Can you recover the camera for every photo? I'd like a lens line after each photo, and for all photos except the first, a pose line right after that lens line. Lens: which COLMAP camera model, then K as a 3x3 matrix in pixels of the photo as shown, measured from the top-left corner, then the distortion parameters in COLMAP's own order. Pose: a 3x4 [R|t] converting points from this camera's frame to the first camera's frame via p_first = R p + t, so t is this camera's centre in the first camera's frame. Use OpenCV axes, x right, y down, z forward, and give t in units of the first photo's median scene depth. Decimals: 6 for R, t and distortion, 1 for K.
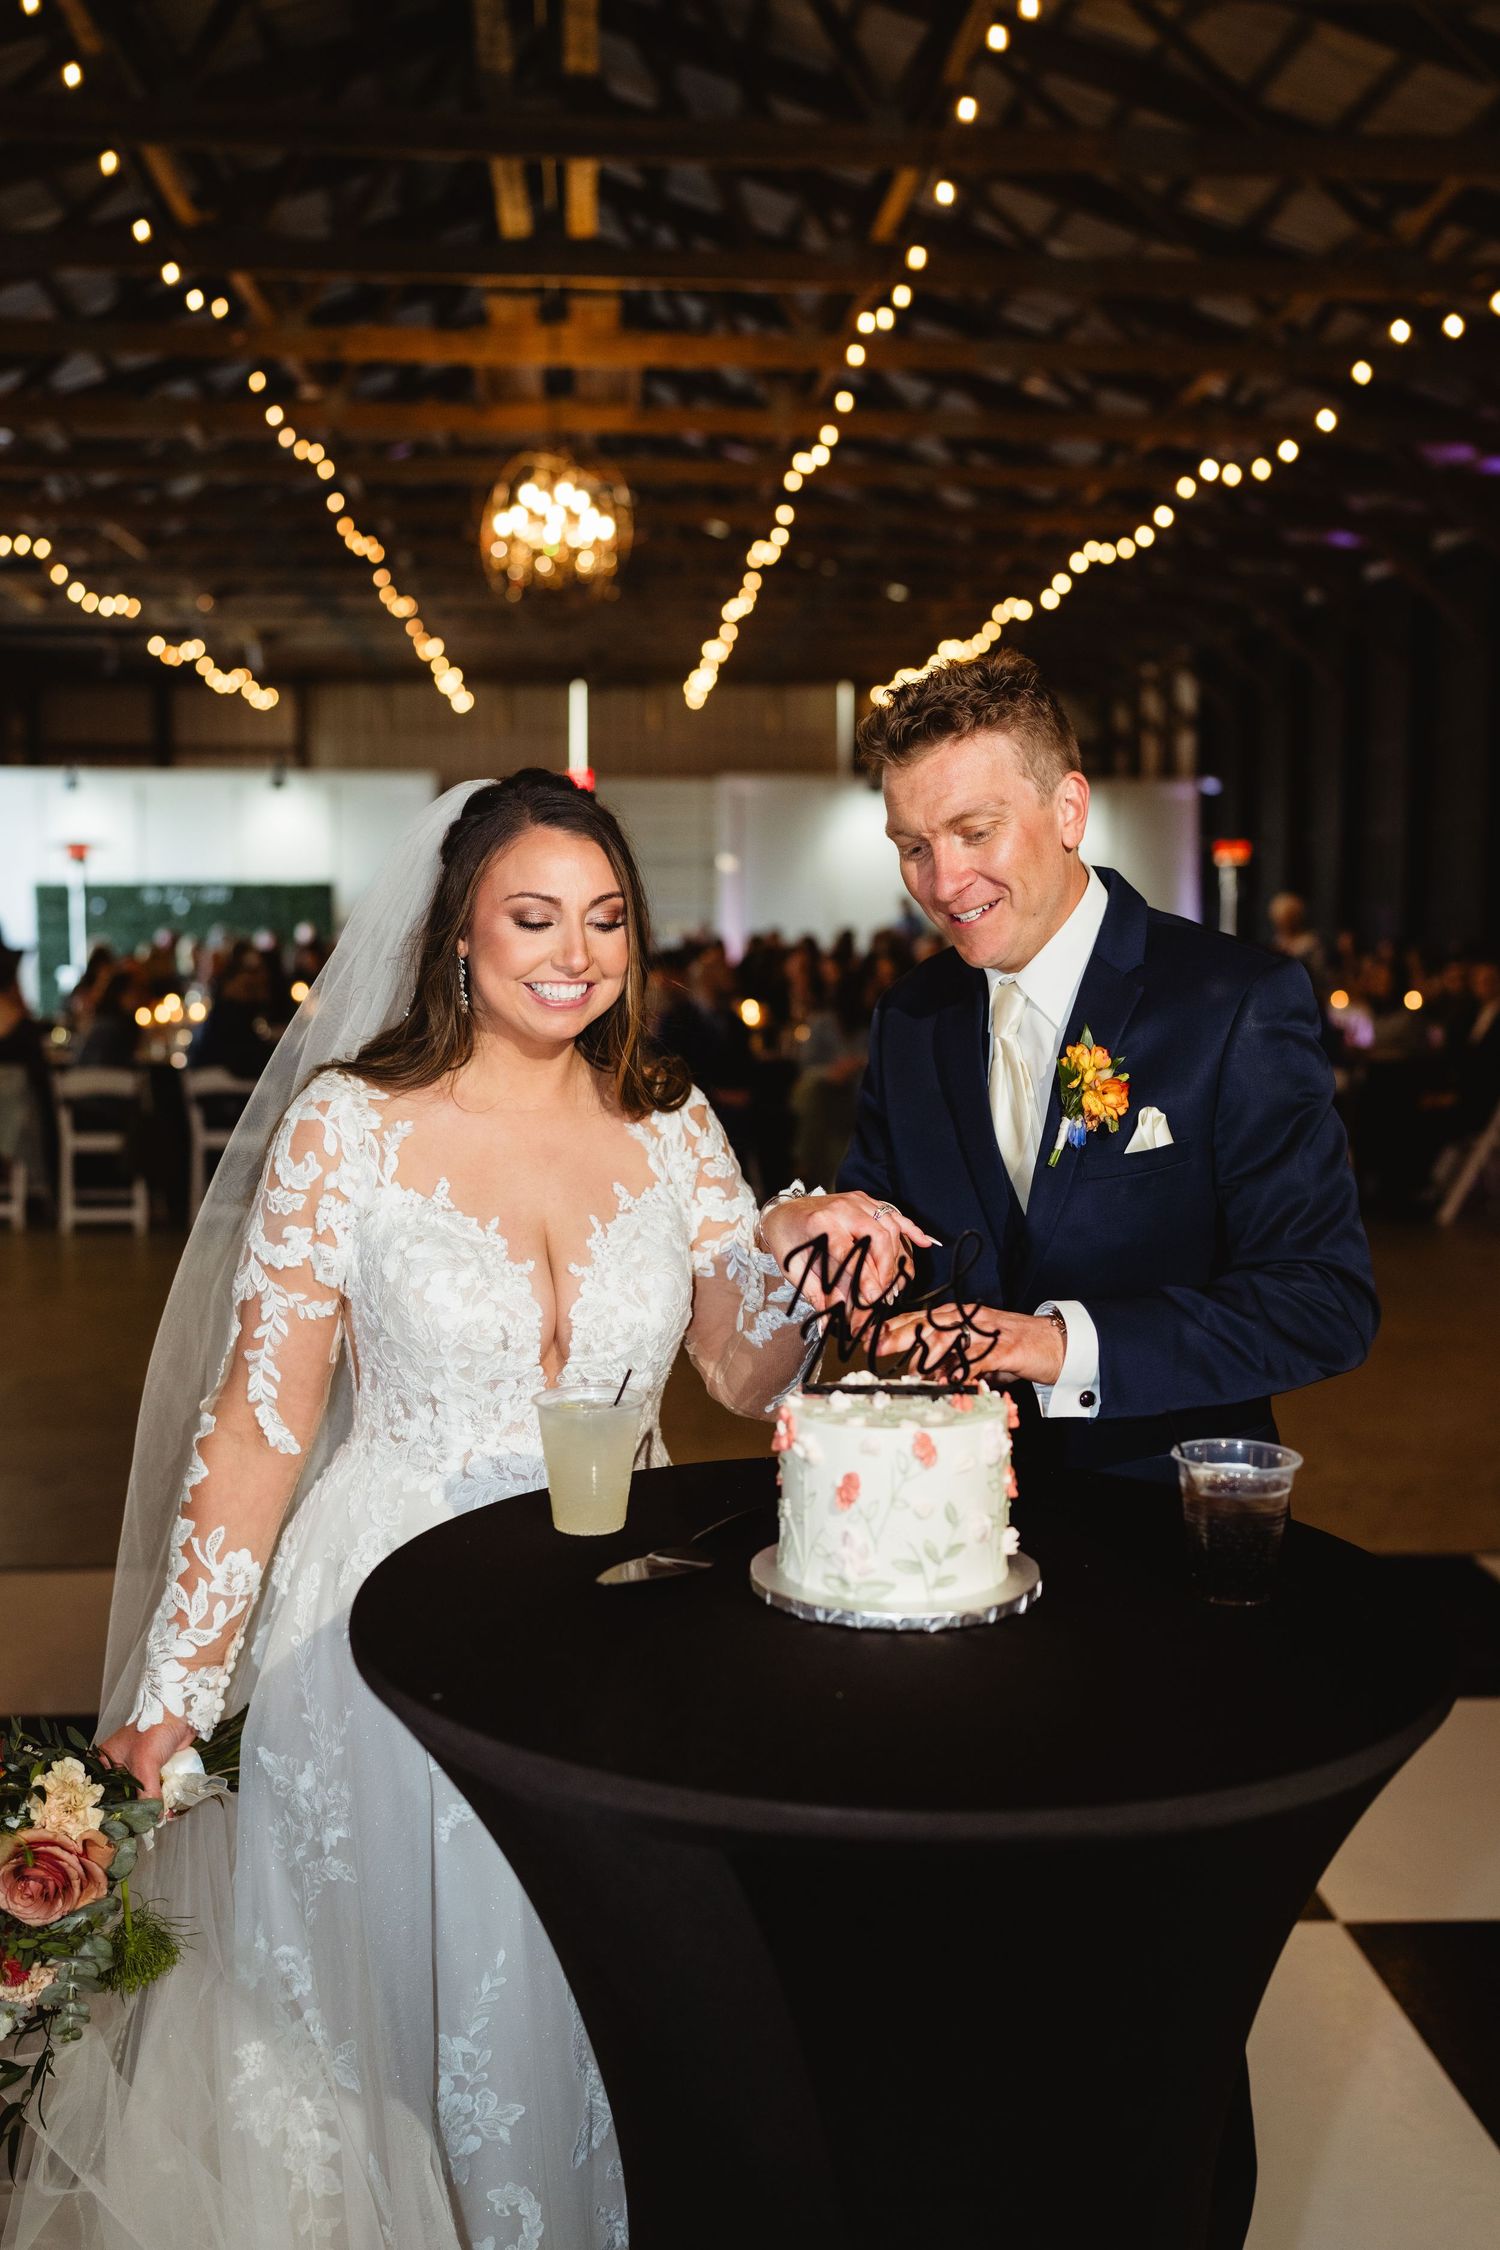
lens RADIAL K [[2271.2, 0, 749.9], [0, 2271.2, 1124.8], [0, 0, 1]] dist [-0.014041, 0.000000]
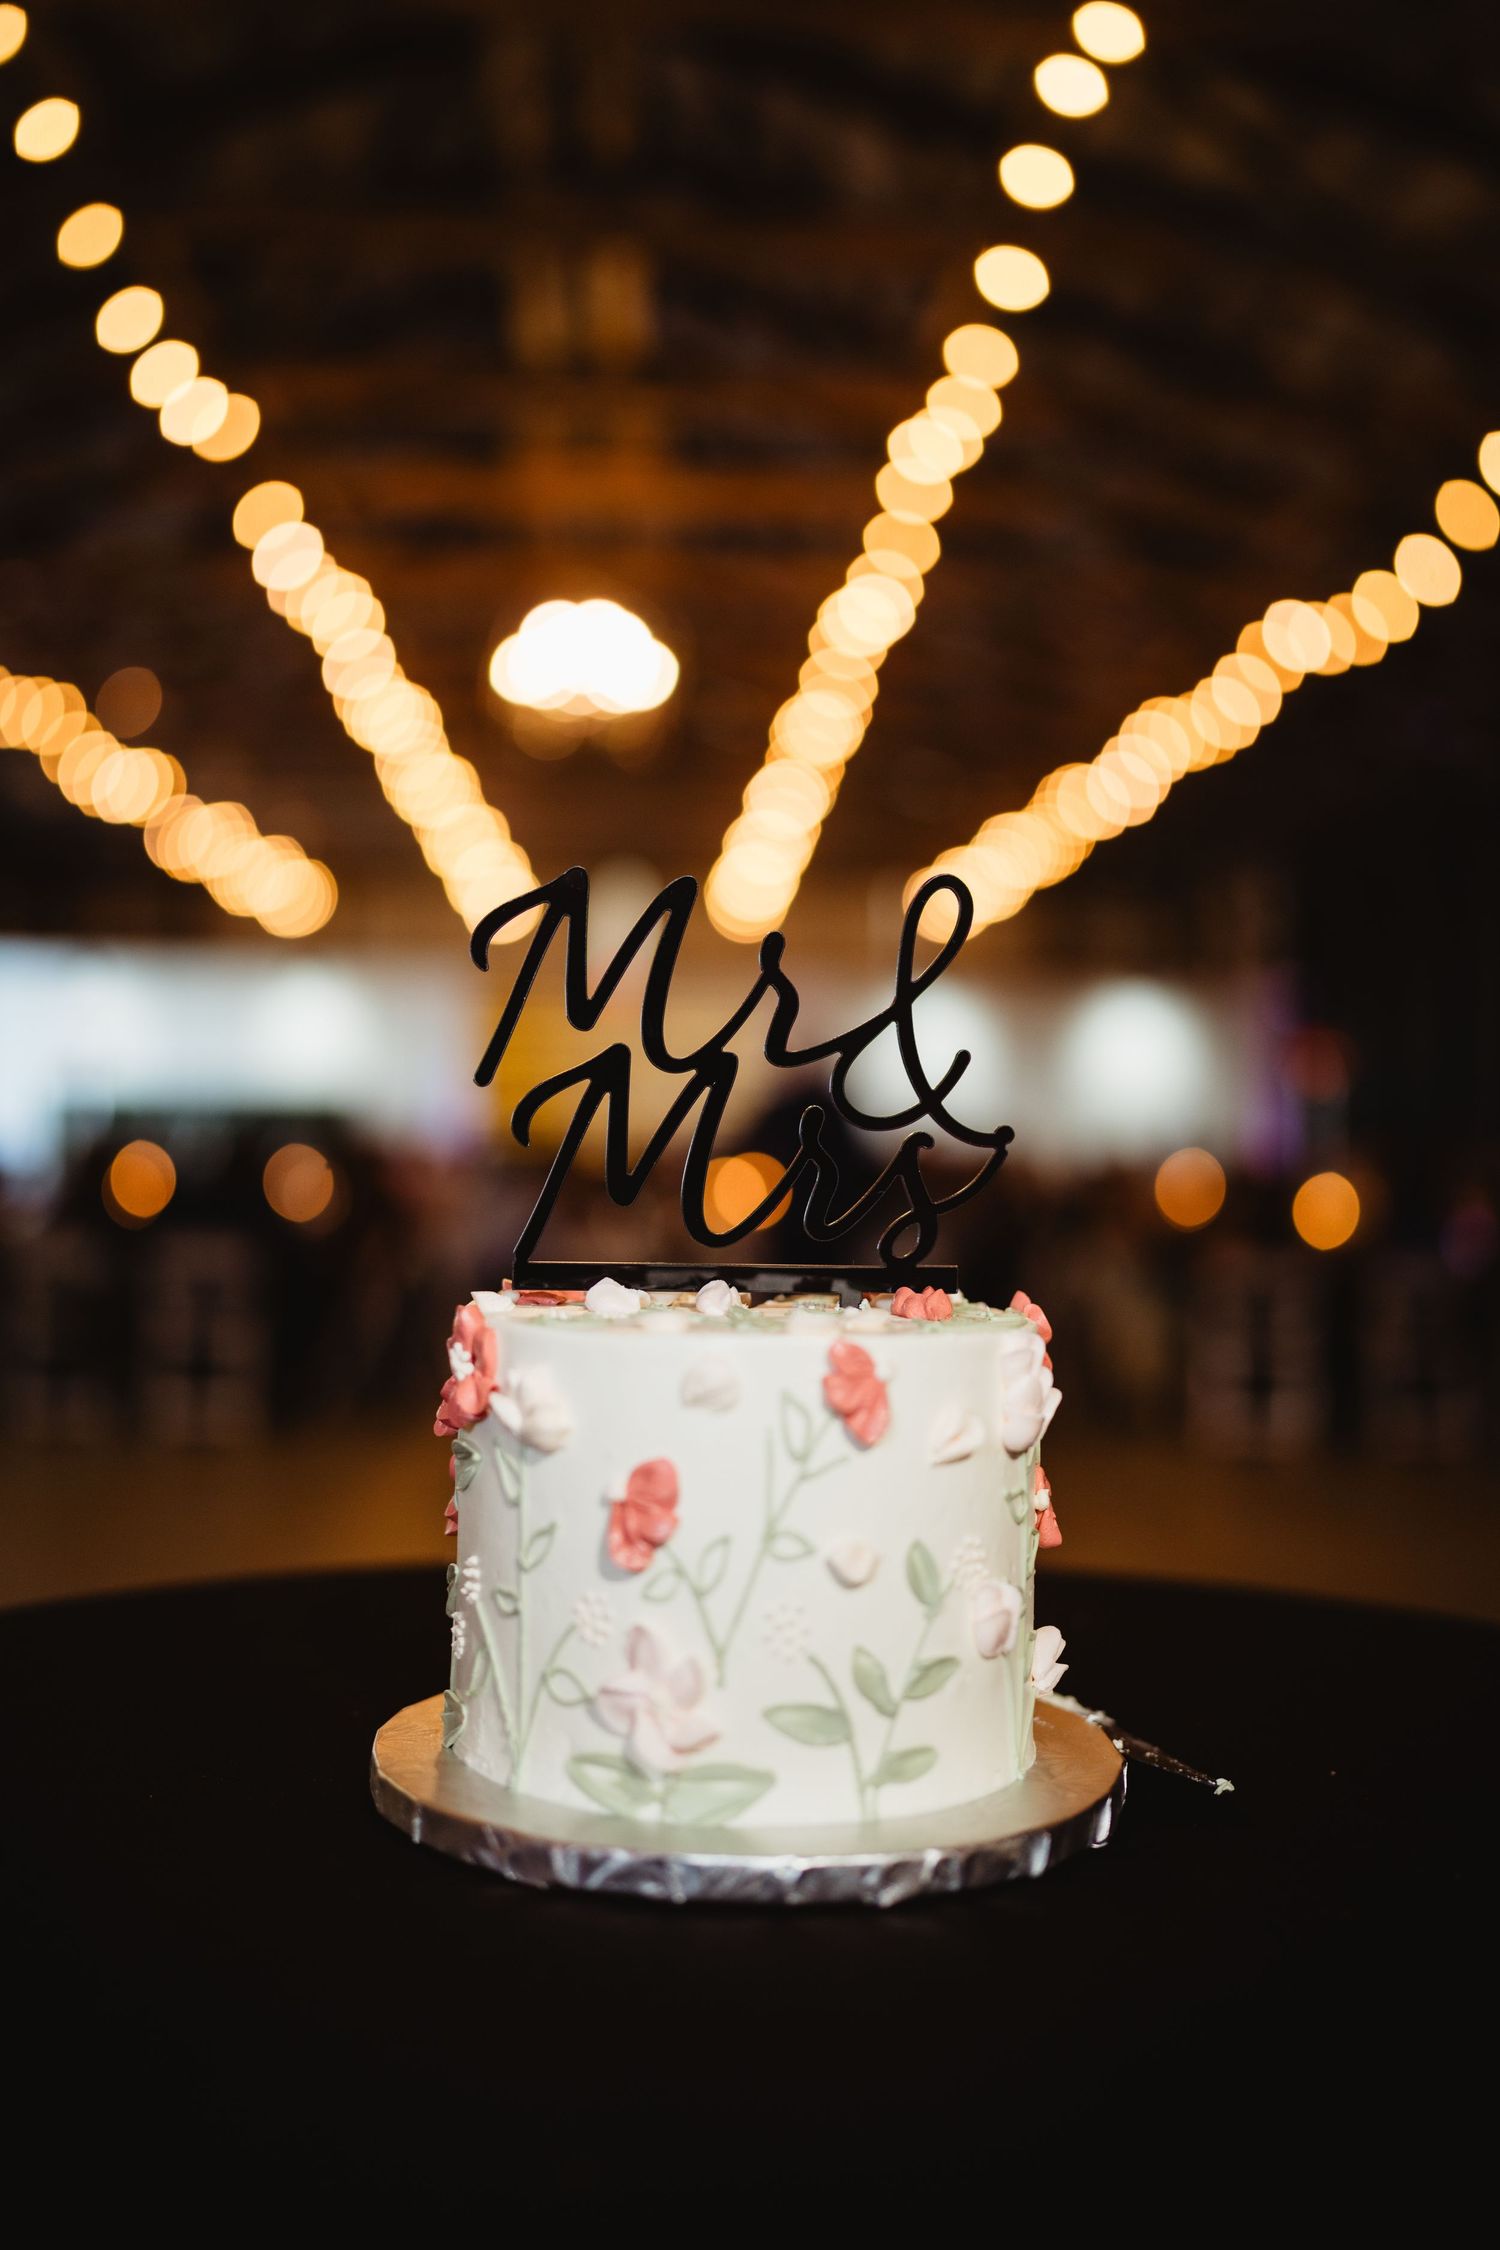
lens RADIAL K [[2271.2, 0, 750.7], [0, 2271.2, 1126.3], [0, 0, 1]] dist [-0.014041, 0.000000]
pose [[0.989302, 0.015441, 0.145059, 0.006444], [0.000920, 0.993701, -0.112056, 0.140224], [-0.145876, 0.110991, 0.983057, 0.633633]]
